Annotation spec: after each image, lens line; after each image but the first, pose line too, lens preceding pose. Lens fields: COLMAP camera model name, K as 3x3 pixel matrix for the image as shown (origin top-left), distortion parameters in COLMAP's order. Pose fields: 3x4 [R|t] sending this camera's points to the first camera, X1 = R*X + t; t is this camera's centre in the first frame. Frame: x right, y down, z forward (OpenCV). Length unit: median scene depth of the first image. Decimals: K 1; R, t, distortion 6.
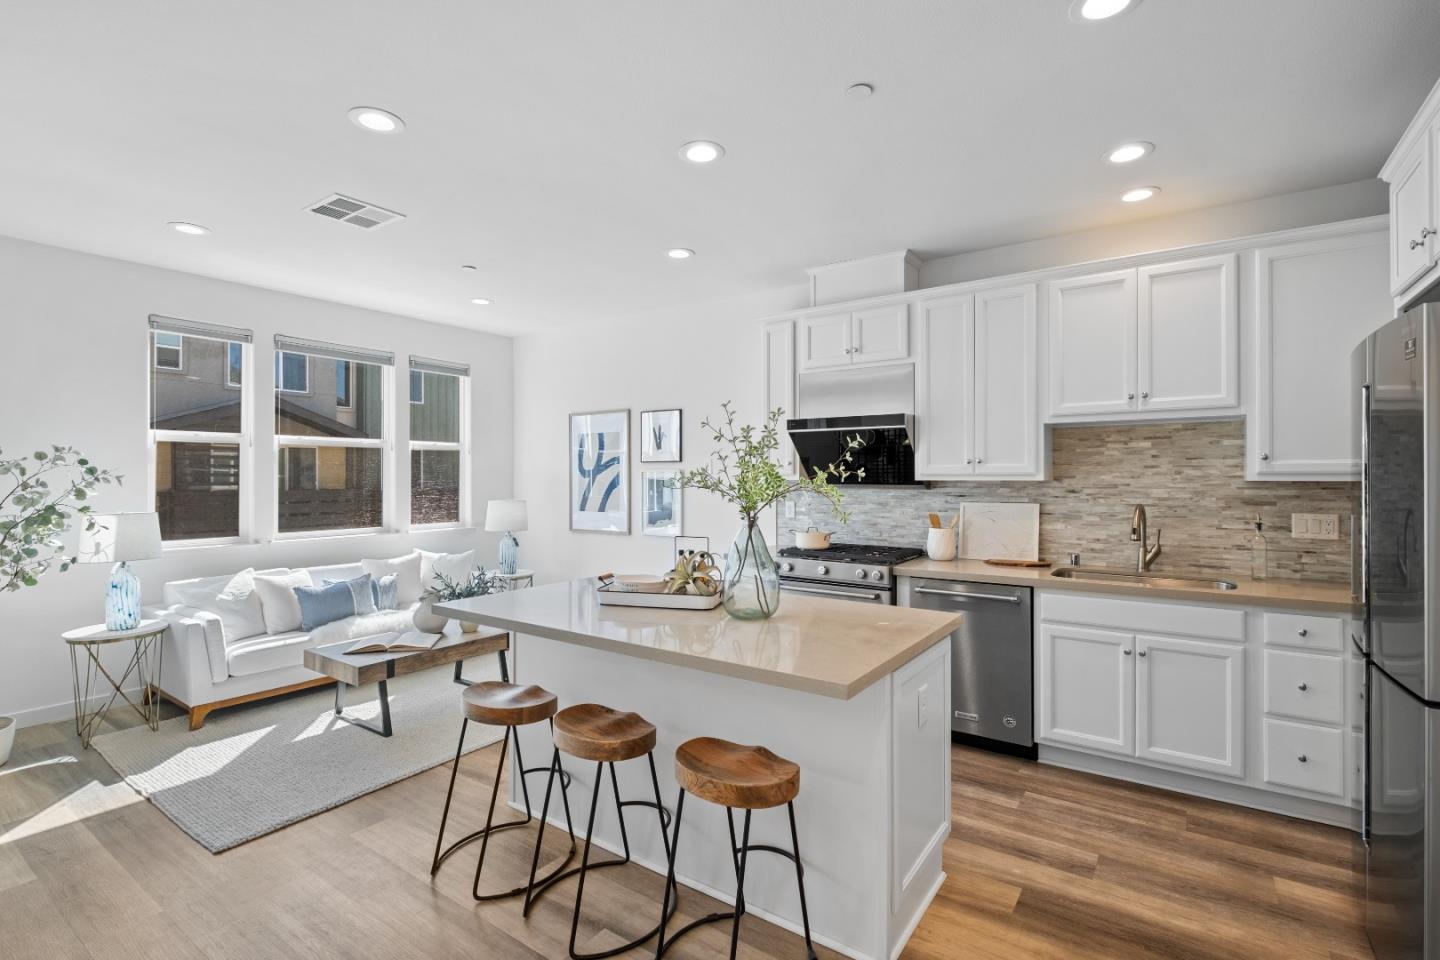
lens RADIAL K [[665.0, 0, 725.5], [0, 665.0, 474.9], [0, 0, 1]] dist [0.005177, -0.005201]
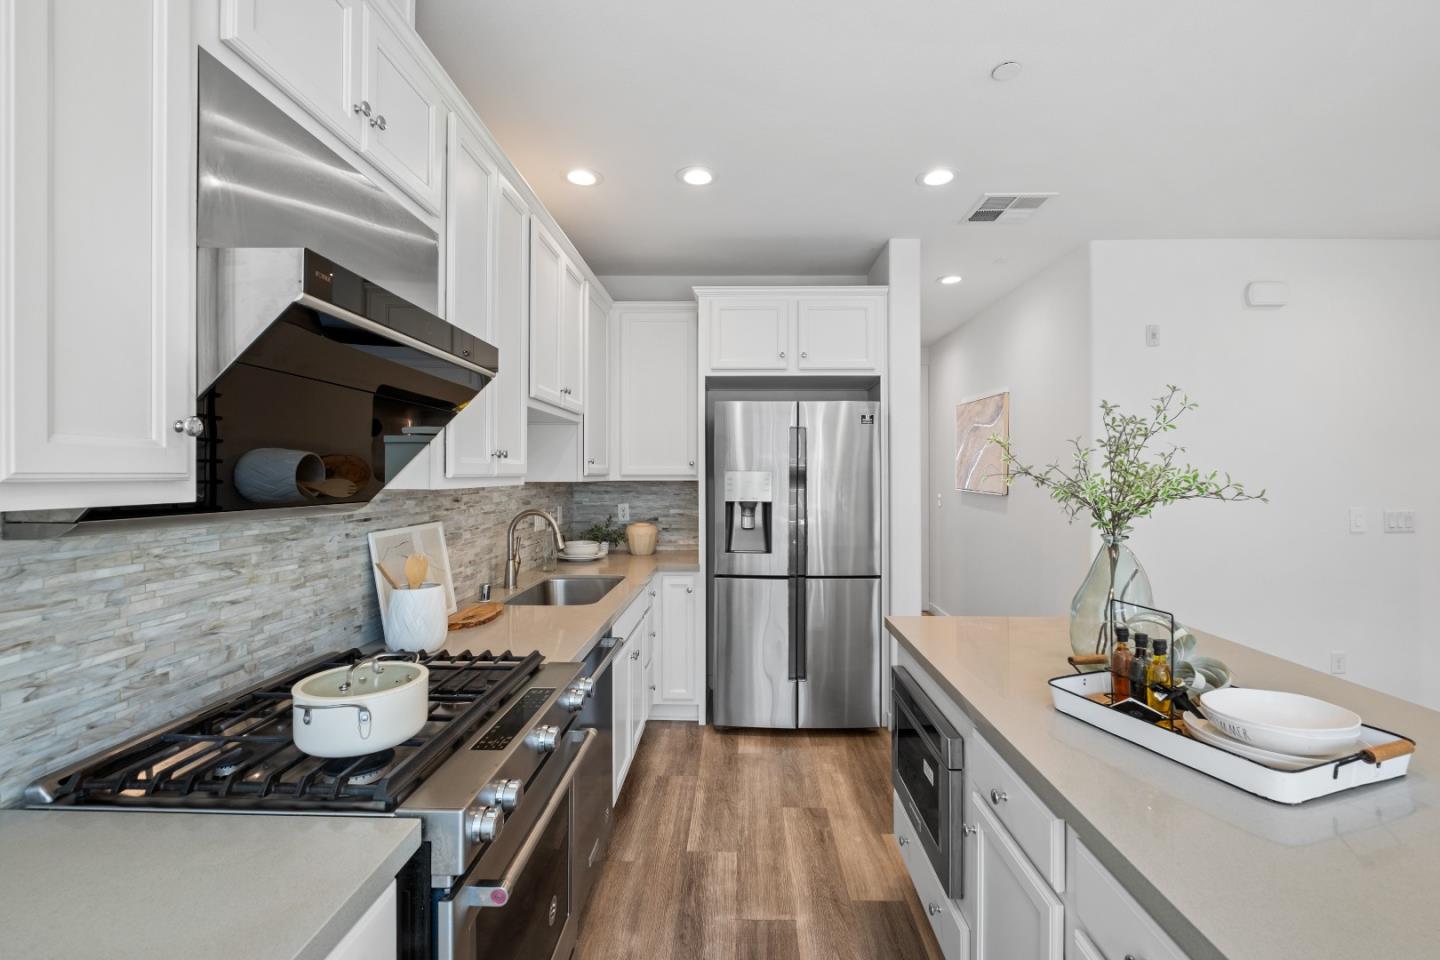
lens RADIAL K [[637.4, 0, 726.1], [0, 637.4, 473.9], [0, 0, 1]] dist [-0.003065, -0.001546]
pose [[-0.551489, 0.002404, 0.834179, -0.221376], [0.000018, 0.999996, -0.002870, -0.001625], [-0.834182, -0.001568, -0.551487, 1.227081]]
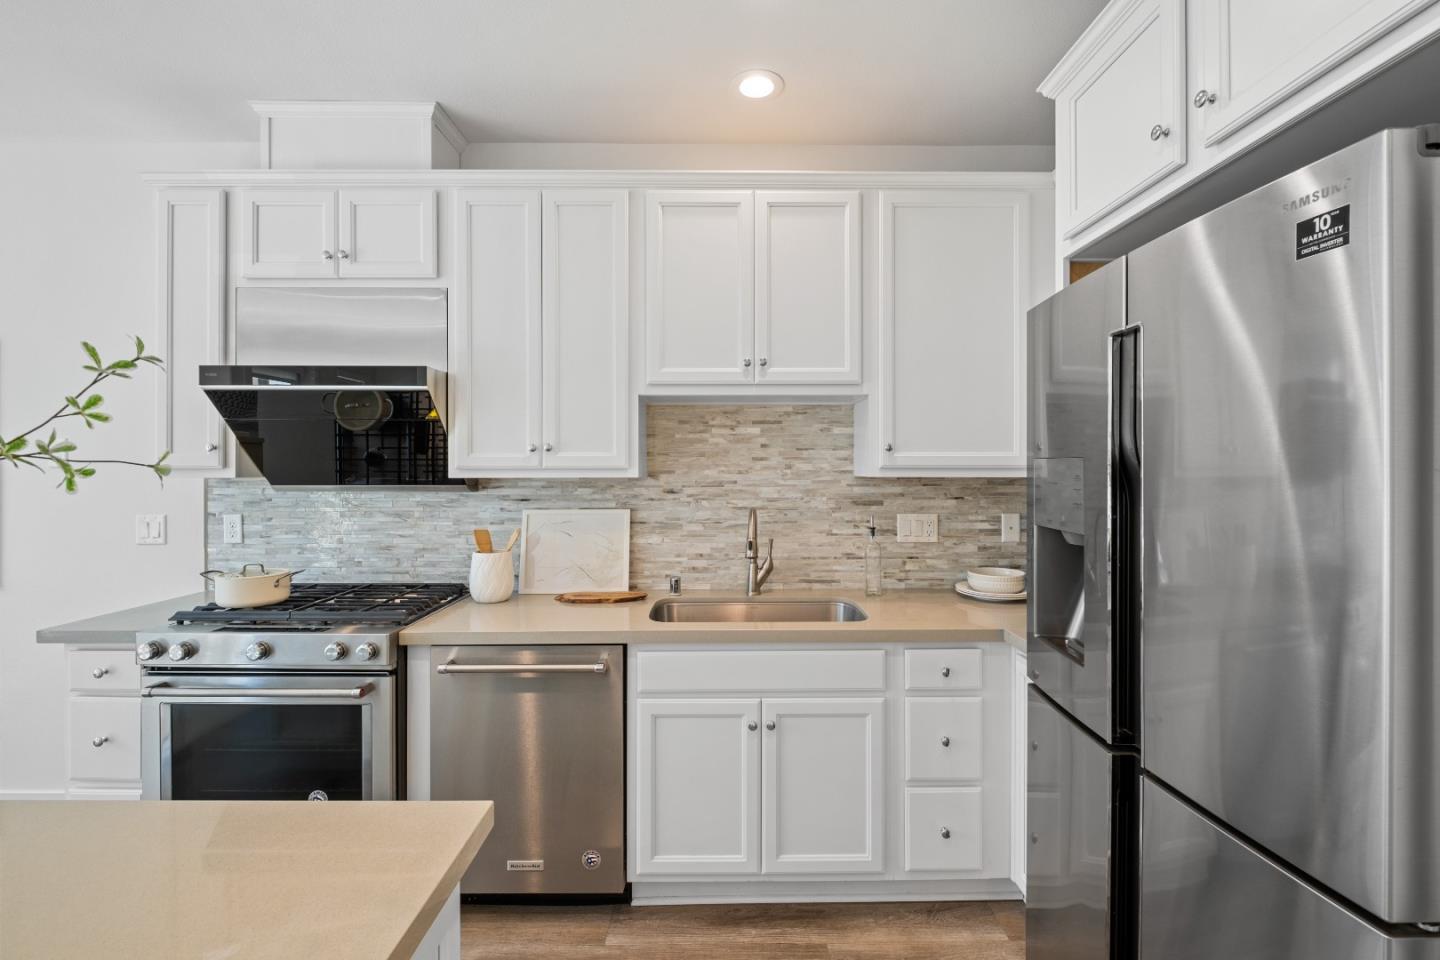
lens RADIAL K [[641.0, 0, 724.2], [0, 641.0, 468.2], [0, 0, 1]] dist [-0.000978, -0.001246]
pose [[0.816238, 0.001505, 0.577714, 0.170748], [-0.001556, 0.999999, -0.000407, -0.001049], [-0.577714, -0.000567, 0.816239, 0.415061]]
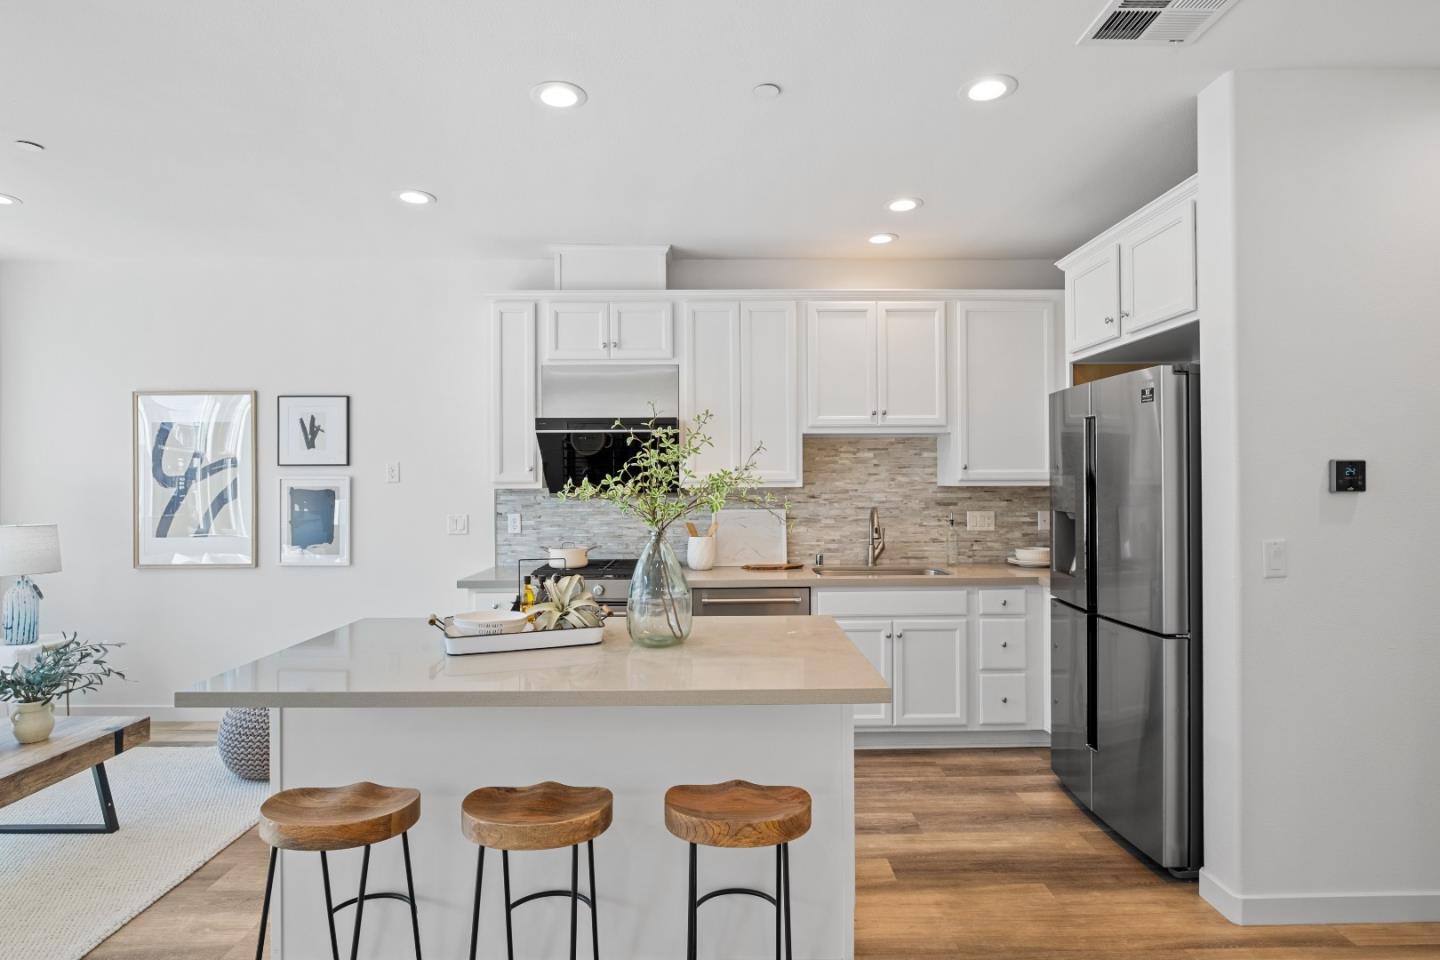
lens RADIAL K [[748.6, 0, 724.2], [0, 748.6, 476.5], [0, 0, 1]] dist [-0.004795, -0.000495]
pose [[0.814830, 0.001019, 0.579699, -0.326600], [0.002786, 0.999980, -0.005674, -0.002032], [-0.579694, 0.006239, 0.814811, 0.097723]]
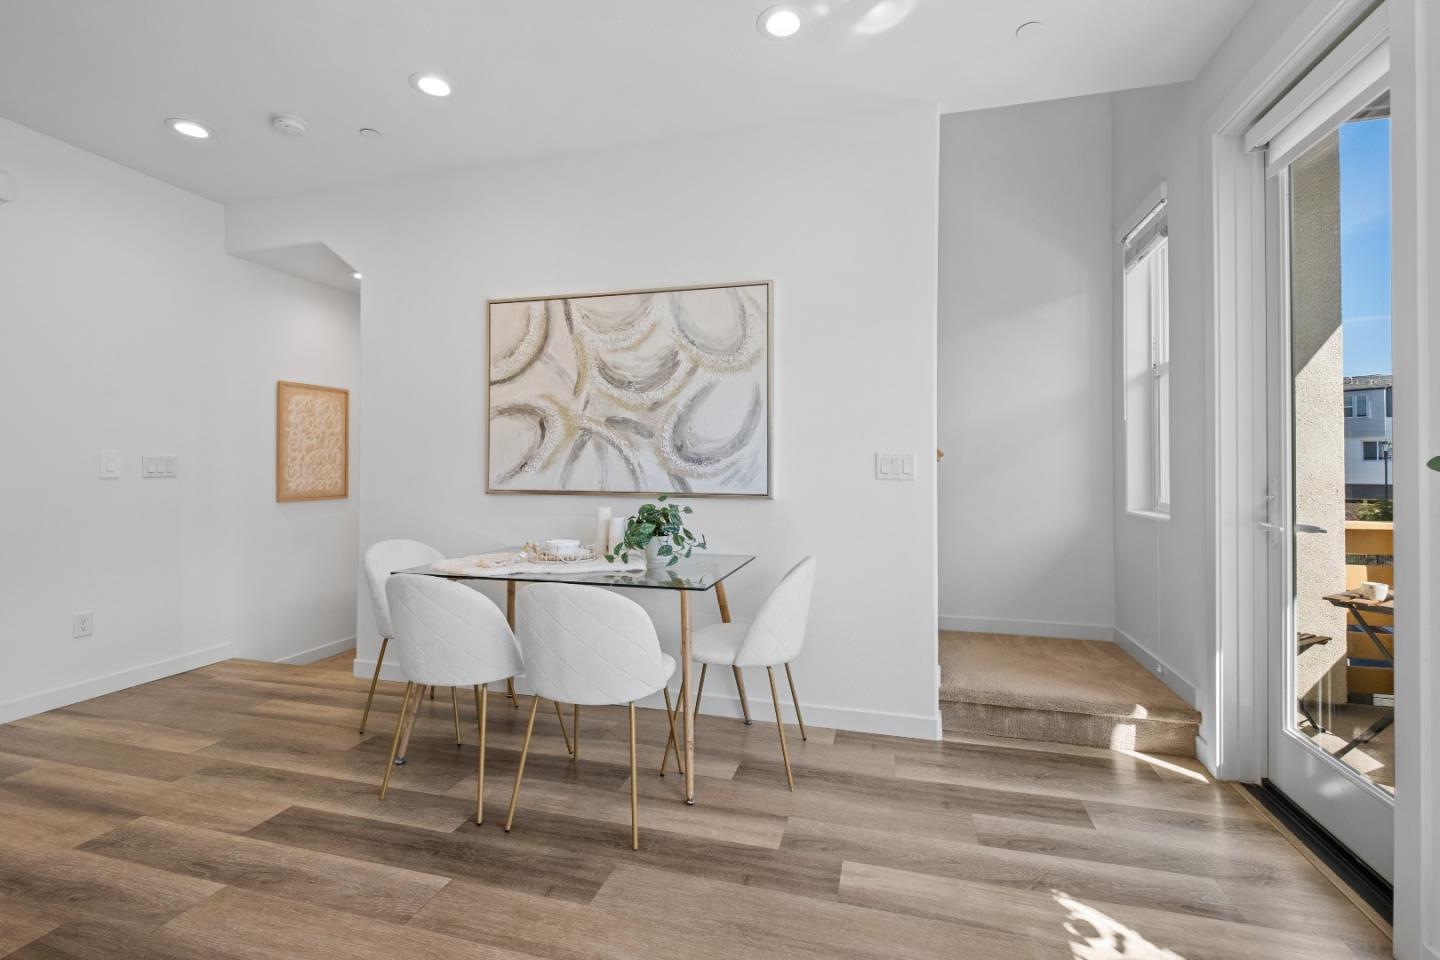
lens RADIAL K [[638.6, 0, 728.2], [0, 638.6, 460.6], [0, 0, 1]] dist [0.001142, -0.004118]
pose [[-0.941616, -0.005558, -0.336642, -0.480075], [-0.001756, 0.999931, -0.011598, 0.074009], [0.336683, -0.010330, -0.941561, 1.014262]]
